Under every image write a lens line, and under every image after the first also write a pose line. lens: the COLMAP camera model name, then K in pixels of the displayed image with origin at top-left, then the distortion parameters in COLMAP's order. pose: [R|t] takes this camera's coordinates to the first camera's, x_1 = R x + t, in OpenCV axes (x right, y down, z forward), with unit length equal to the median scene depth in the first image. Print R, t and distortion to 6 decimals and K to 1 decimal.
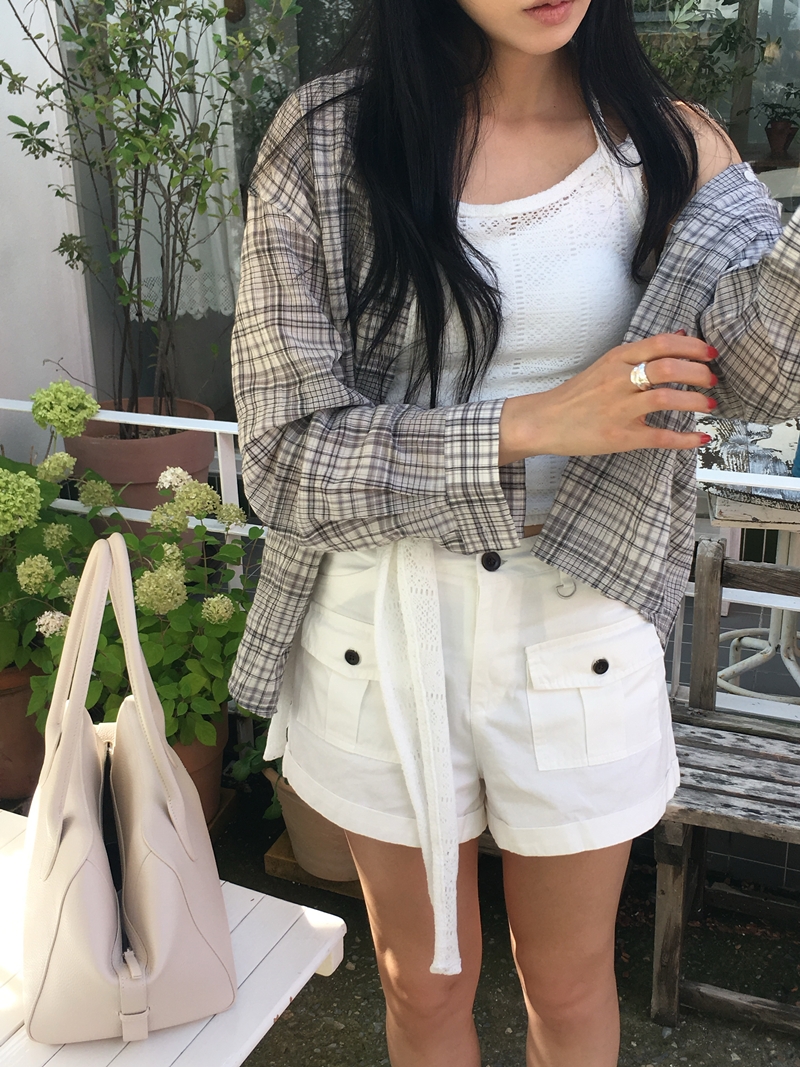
lens RADIAL K [[1270.1, 0, 400.0], [0, 1270.1, 533.5], [0, 0, 1]] dist [0.058150, -0.019371]
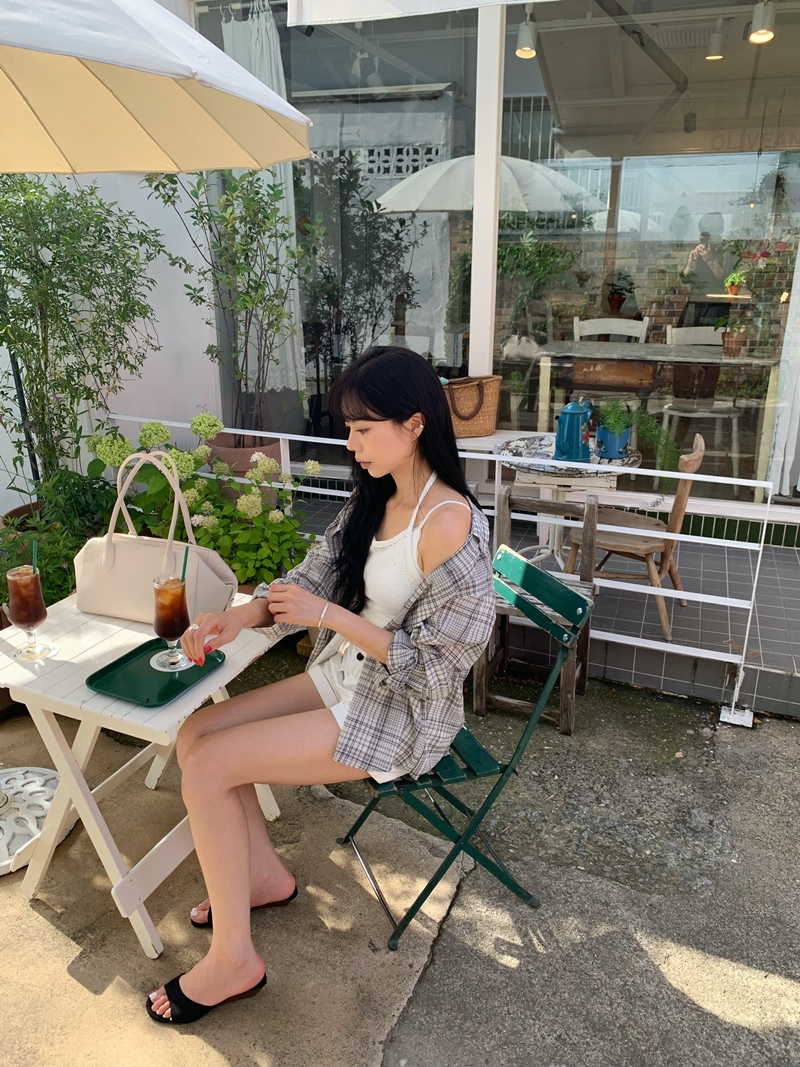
lens RADIAL K [[824.5, 0, 395.0], [0, 824.5, 529.2], [0, 0, 1]] dist [0.040704, -0.061727]
pose [[0.999238, 0.024756, -0.030168, 0.101143], [-0.025644, 0.999238, -0.029414, 0.120480], [0.029417, 0.030166, 0.999112, -0.378519]]
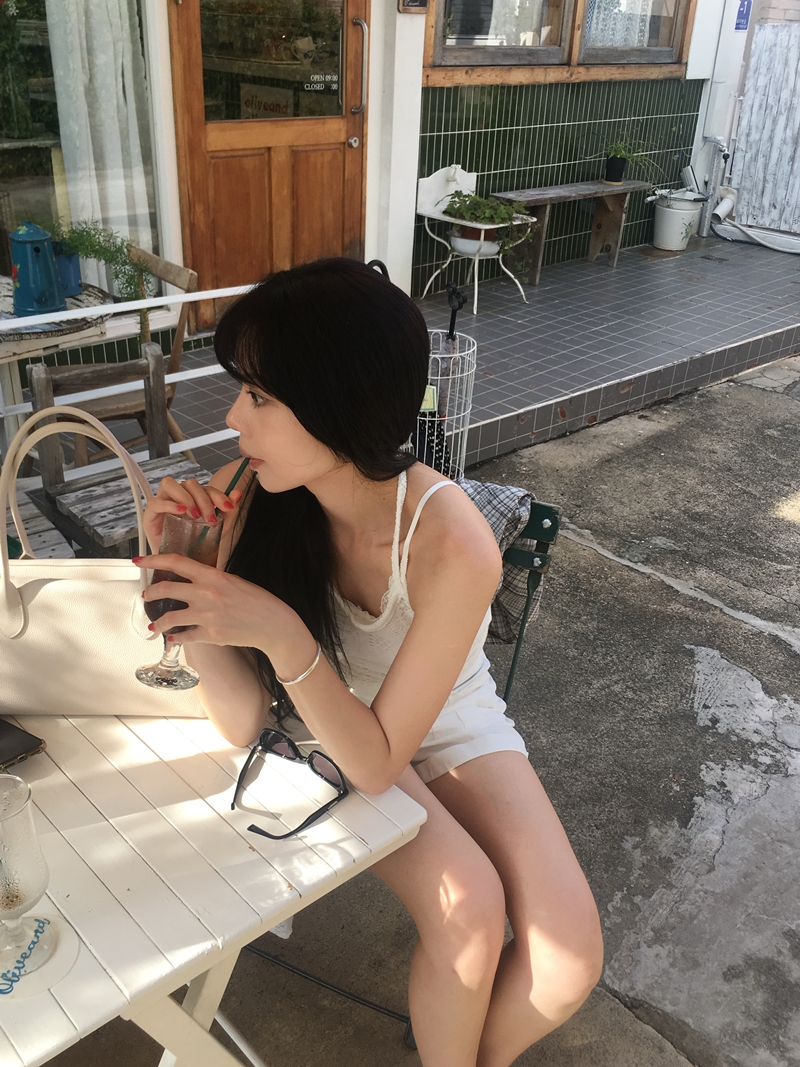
lens RADIAL K [[973.5, 0, 401.4], [0, 973.5, 538.3], [0, 0, 1]] dist [0.088296, -0.130243]
pose [[0.435958, -0.396242, 0.808043, -0.543504], [0.271430, 0.913940, 0.301729, -0.040305], [-0.858060, 0.087786, 0.505991, 0.102030]]
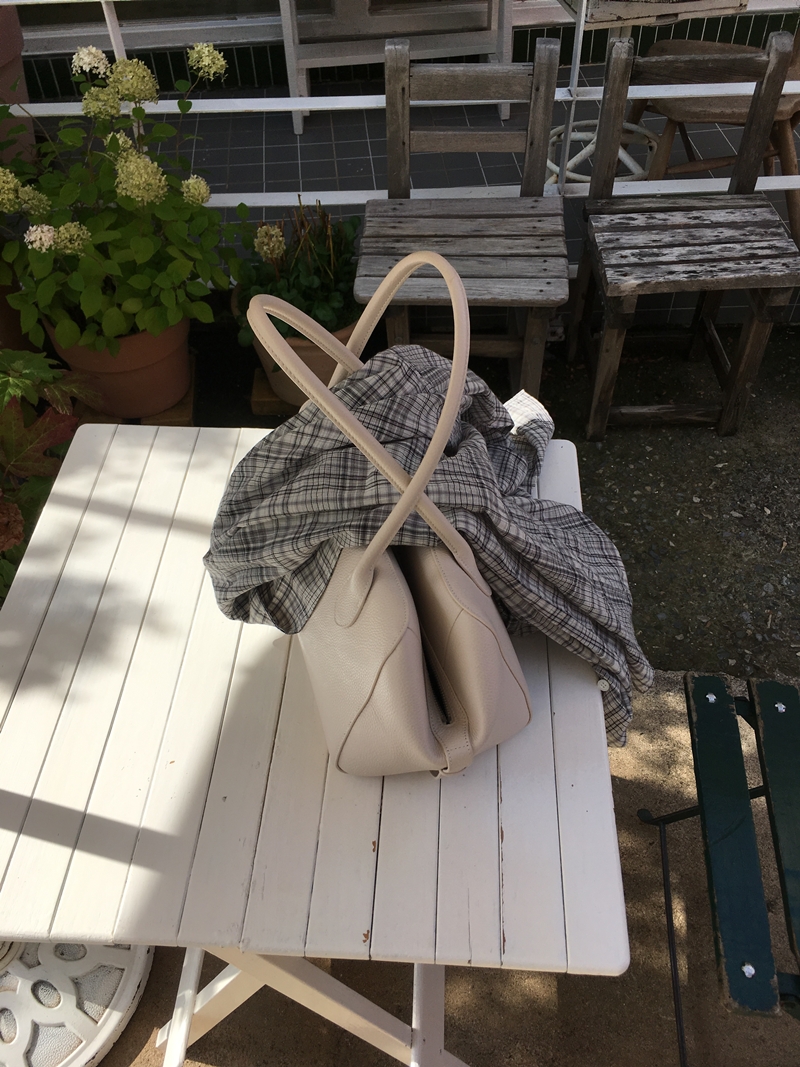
lens RADIAL K [[912.1, 0, 402.6], [0, 912.1, 534.4], [0, 0, 1]] dist [0.070373, -0.088221]
pose [[0.921831, -0.293925, 0.252655, -0.271918], [0.149092, 0.870607, 0.468844, -0.027652], [-0.357769, -0.394527, 0.846375, 0.193419]]
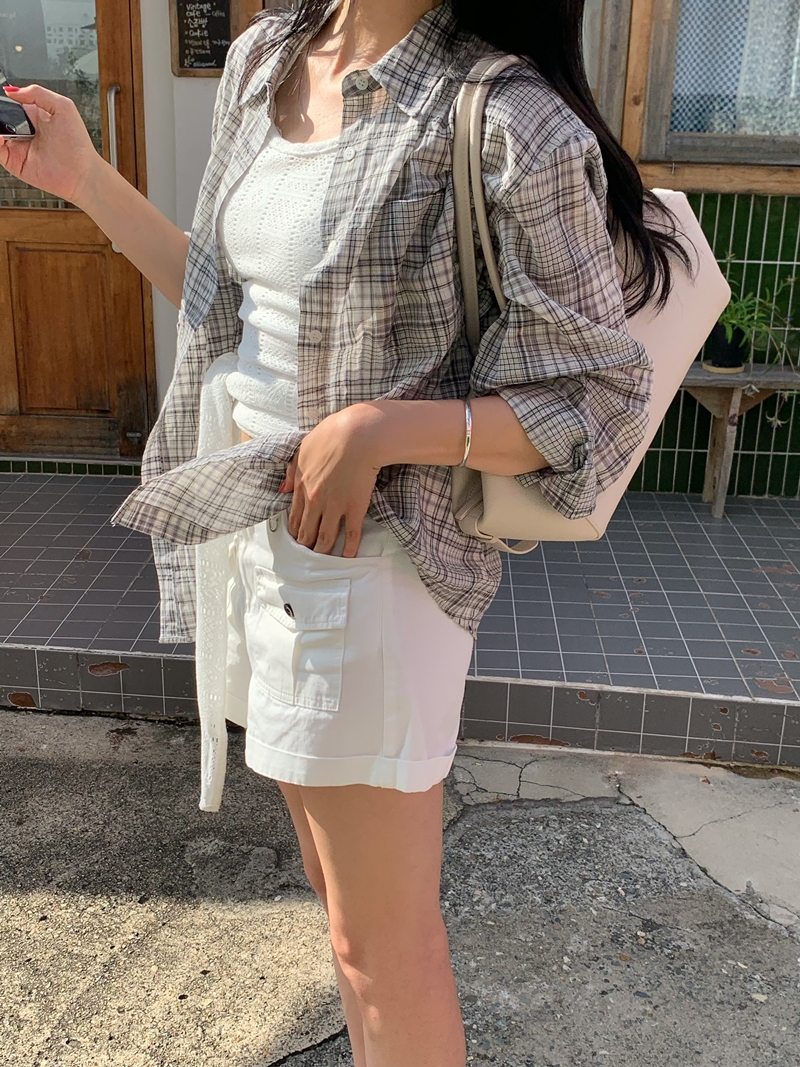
lens RADIAL K [[1255.9, 0, 432.0], [0, 1255.9, 520.5], [0, 0, 1]] dist [0.127565, -0.232633]
pose [[0.960956, -0.047306, 0.272626, 1.332291], [0.059967, 0.997466, -0.038292, 0.309621], [-0.270124, 0.053146, 0.961358, -0.780770]]
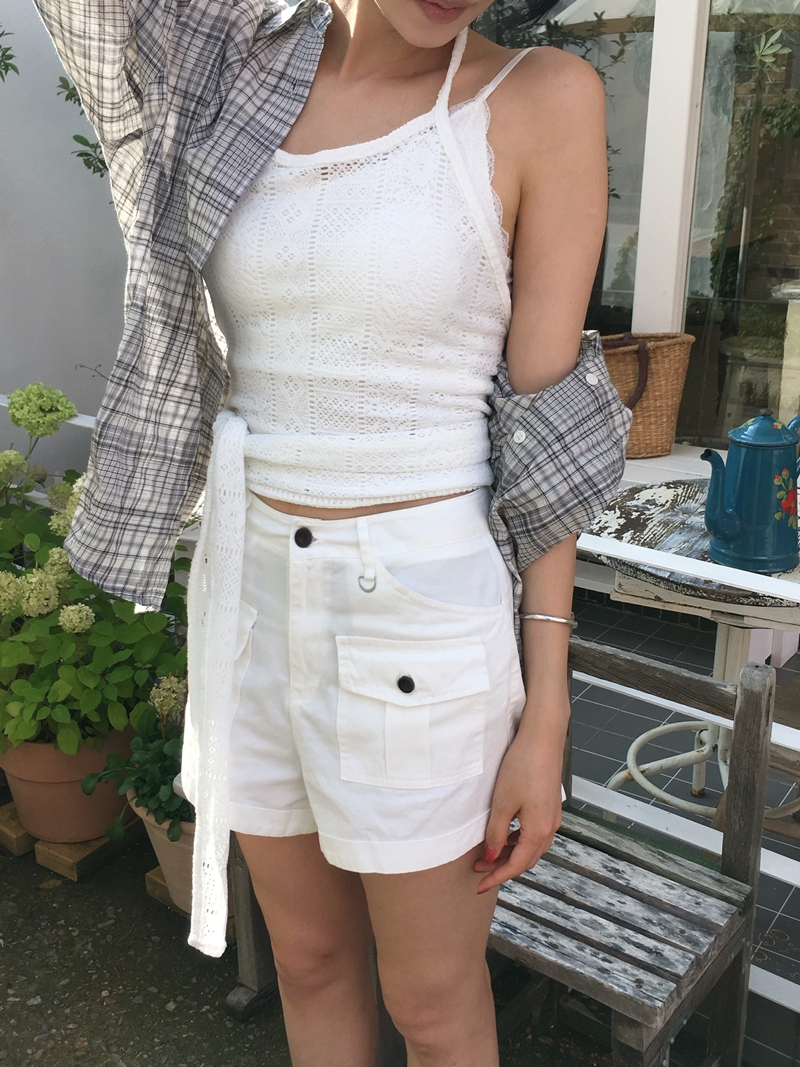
lens RADIAL K [[1202.8, 0, 401.4], [0, 1202.8, 535.0], [0, 0, 1]] dist [0.052259, -0.027260]
pose [[0.958180, 0.112448, -0.263148, 0.350826], [-0.119192, 0.992823, -0.009753, -0.027104], [0.260162, 0.040710, 0.964706, 0.160314]]
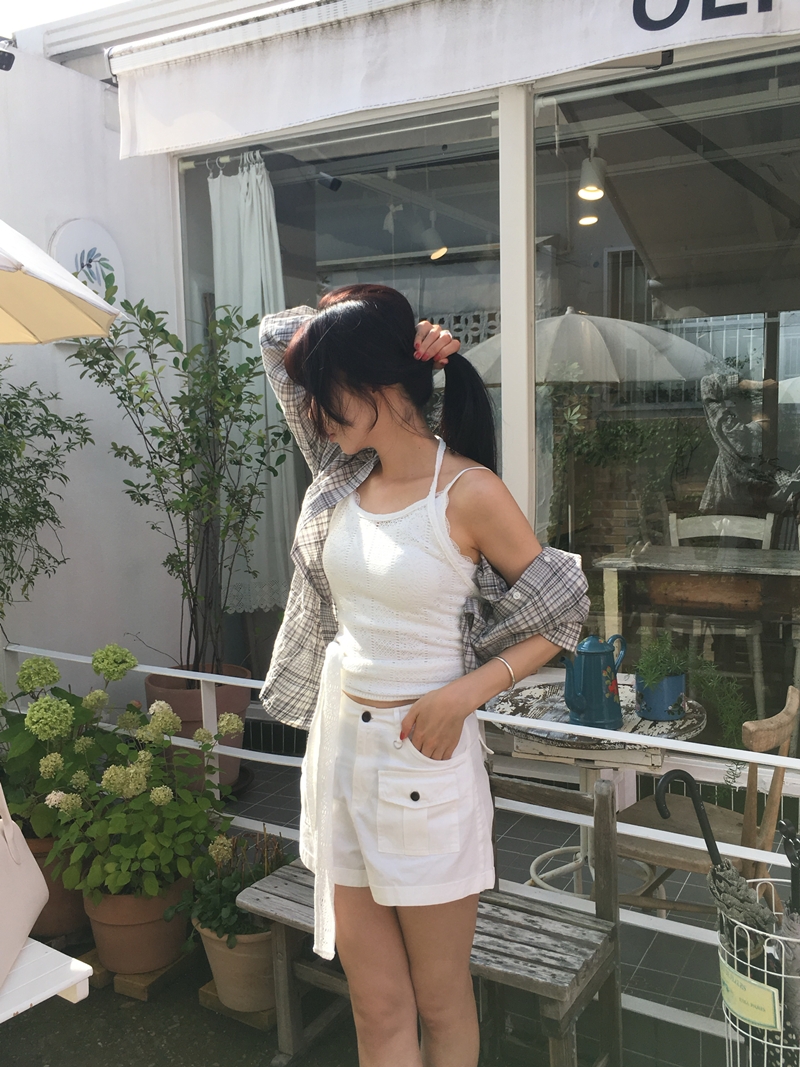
lens RADIAL K [[1040.3, 0, 401.9], [0, 1040.3, 535.0], [0, 0, 1]] dist [0.082814, -0.115022]
pose [[0.983816, 0.011343, -0.178821, 0.359457], [-0.056408, 0.966857, -0.249011, 0.056246], [0.170070, 0.255068, 0.951849, -0.202339]]
